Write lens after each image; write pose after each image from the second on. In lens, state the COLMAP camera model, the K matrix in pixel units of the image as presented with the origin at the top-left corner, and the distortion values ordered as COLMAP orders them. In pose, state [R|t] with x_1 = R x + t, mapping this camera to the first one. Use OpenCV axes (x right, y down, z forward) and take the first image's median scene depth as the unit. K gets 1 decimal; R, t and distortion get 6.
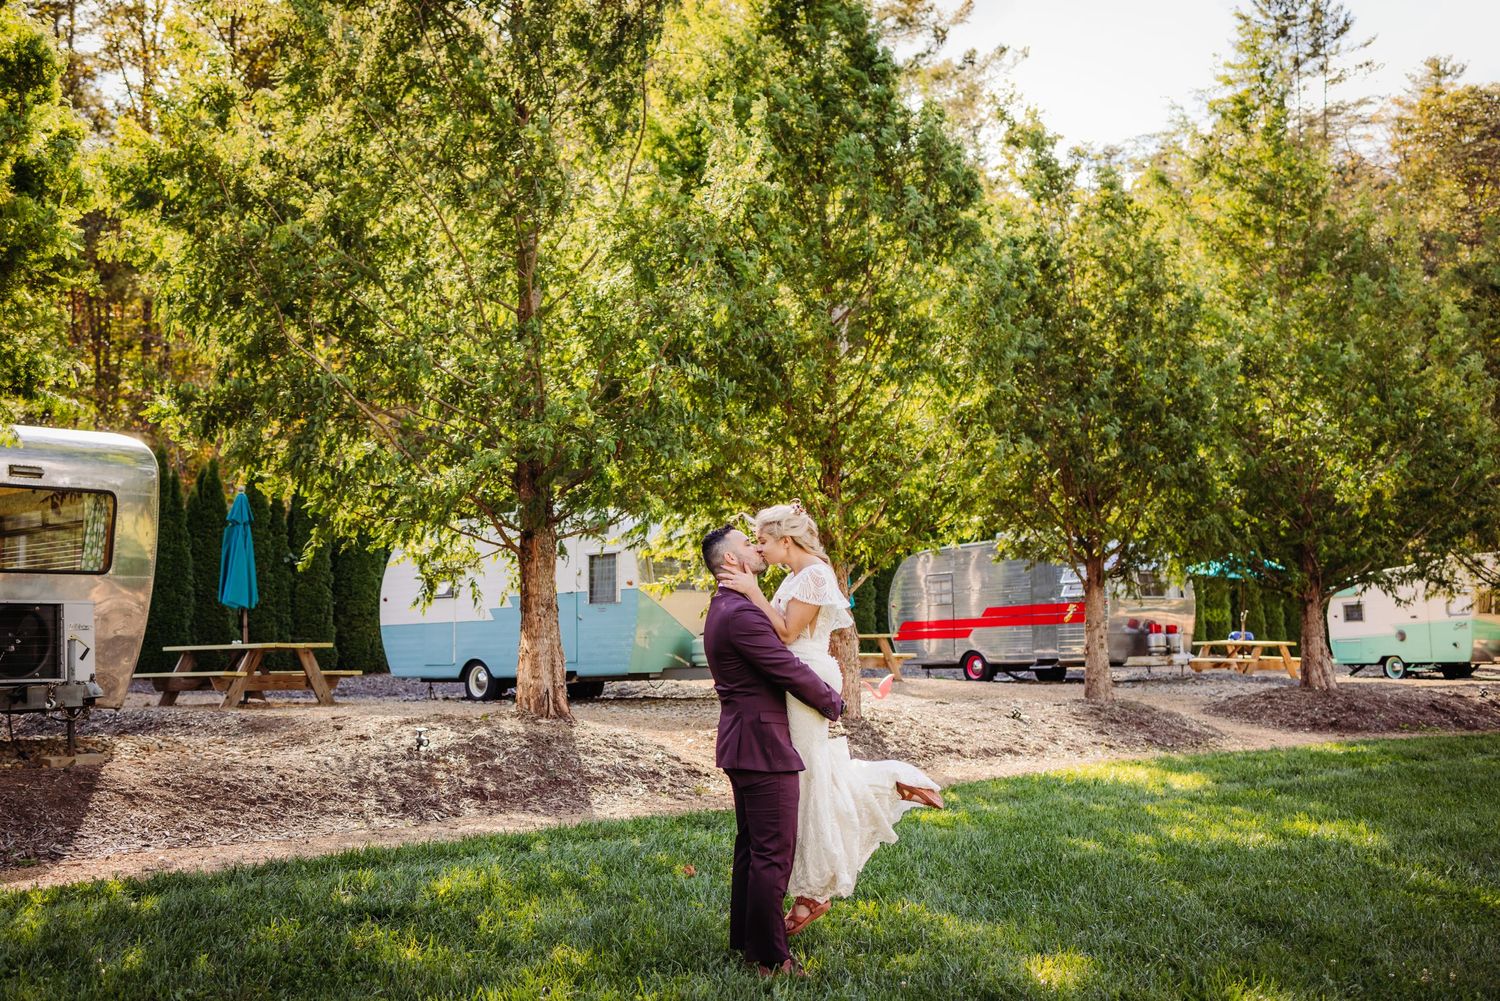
lens RADIAL K [[1508.2, 0, 721.0], [0, 1508.2, 498.9], [0, 0, 1]] dist [0.001351, -0.044776]
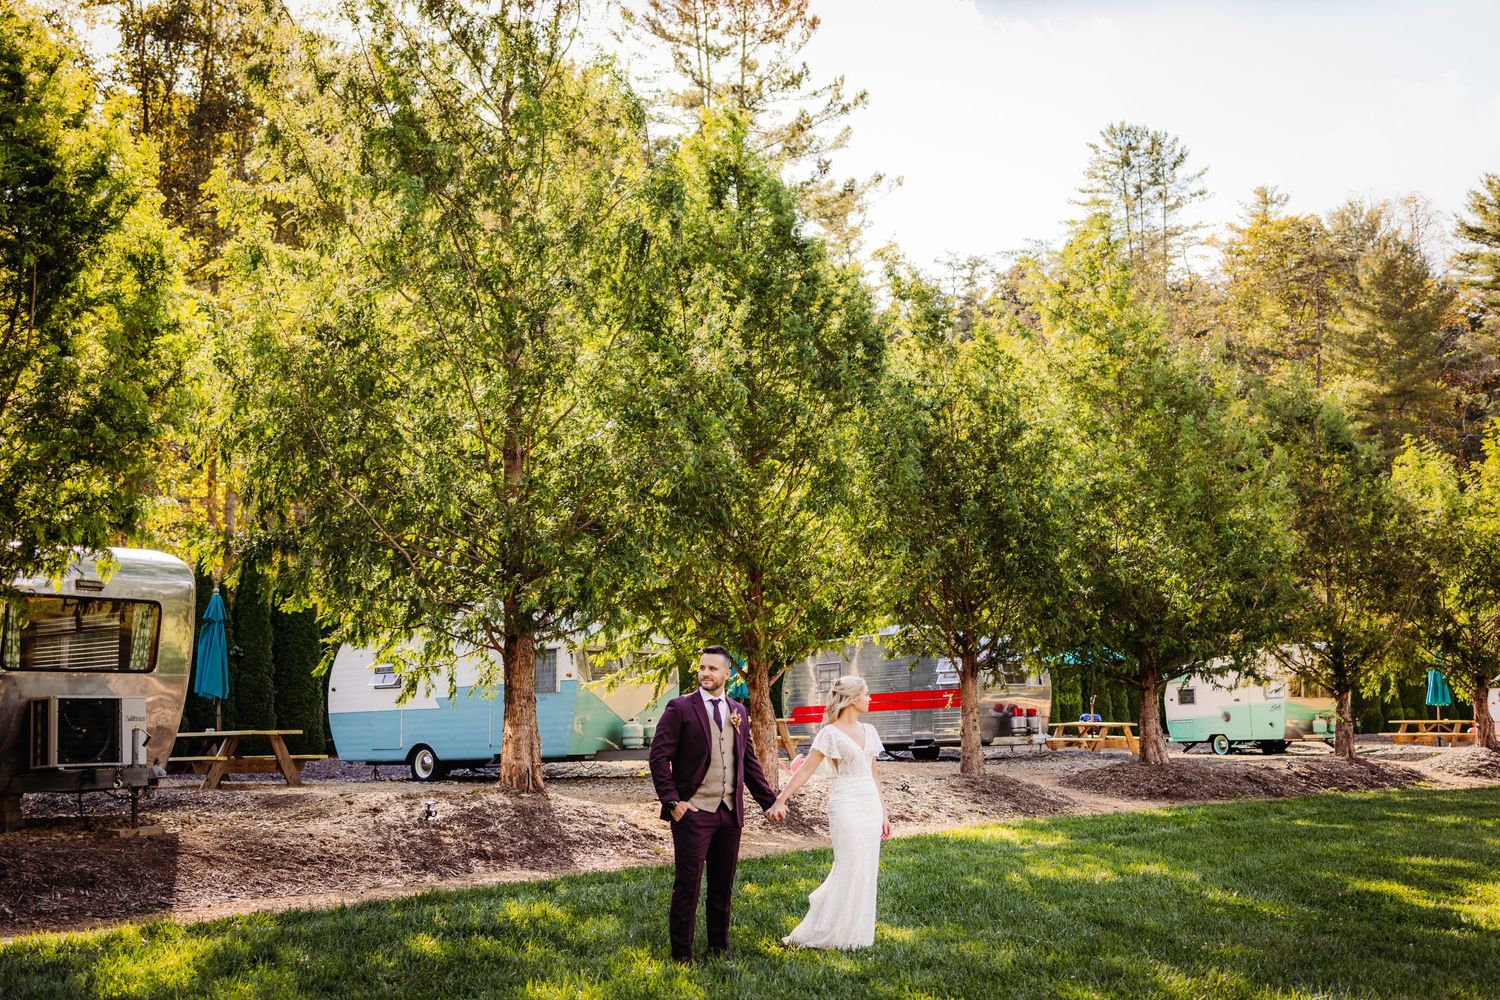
lens RADIAL K [[1672.9, 0, 750.3], [0, 1672.9, 501.9], [0, 0, 1]] dist [-0.011953, -0.030739]
pose [[0.991432, 0.010770, 0.130177, -0.097275], [-0.005988, 0.999295, -0.037068, -0.030674], [-0.130484, 0.035971, 0.990798, -0.287147]]
